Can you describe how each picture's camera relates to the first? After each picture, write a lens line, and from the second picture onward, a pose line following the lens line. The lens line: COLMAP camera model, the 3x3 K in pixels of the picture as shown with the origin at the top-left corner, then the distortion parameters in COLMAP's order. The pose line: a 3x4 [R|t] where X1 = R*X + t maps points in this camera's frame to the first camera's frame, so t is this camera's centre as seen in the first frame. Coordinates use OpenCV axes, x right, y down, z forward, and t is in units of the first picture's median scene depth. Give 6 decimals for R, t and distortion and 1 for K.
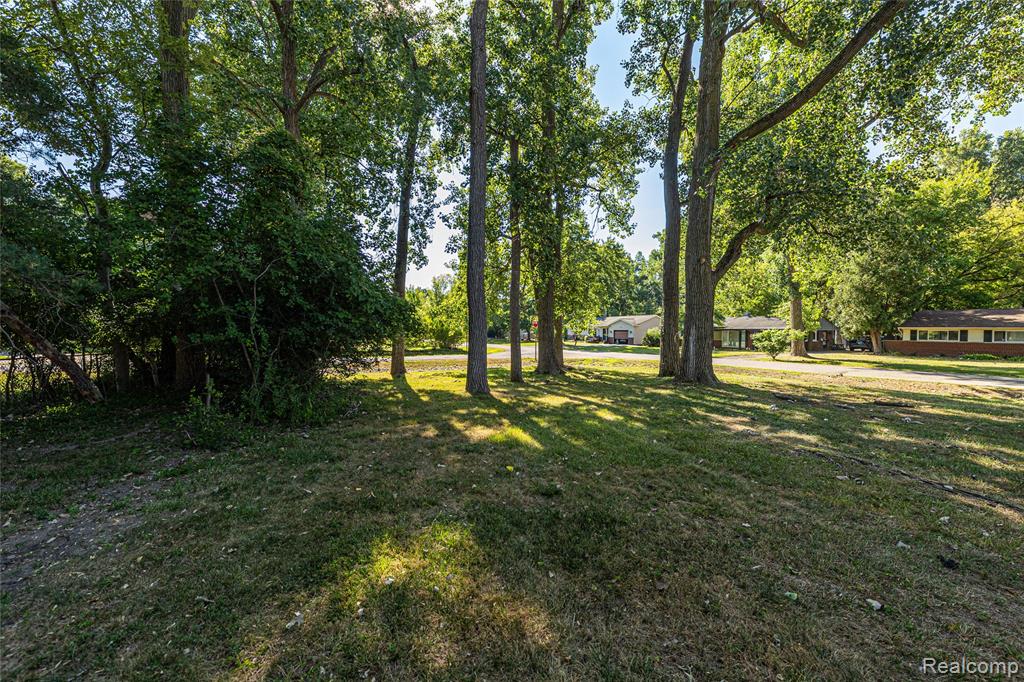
lens RADIAL K [[422.1, 0, 511.0], [0, 422.1, 332.9], [0, 0, 1]] dist [0.002263, 0.000013]
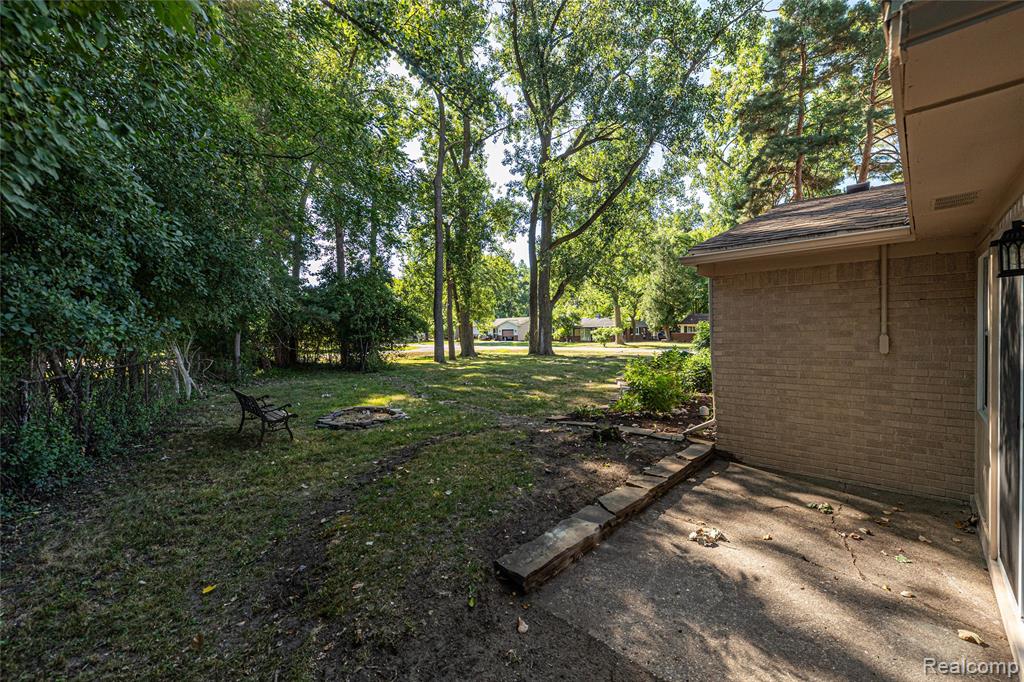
lens RADIAL K [[422.1, 0, 511.0], [0, 422.1, 332.9], [0, 0, 1]] dist [0.002263, 0.000013]
pose [[0.965600, -0.022212, 0.259083, -0.100778], [0.022251, 0.999749, 0.002783, 0.000279], [-0.259080, 0.003078, 0.965851, -0.389666]]
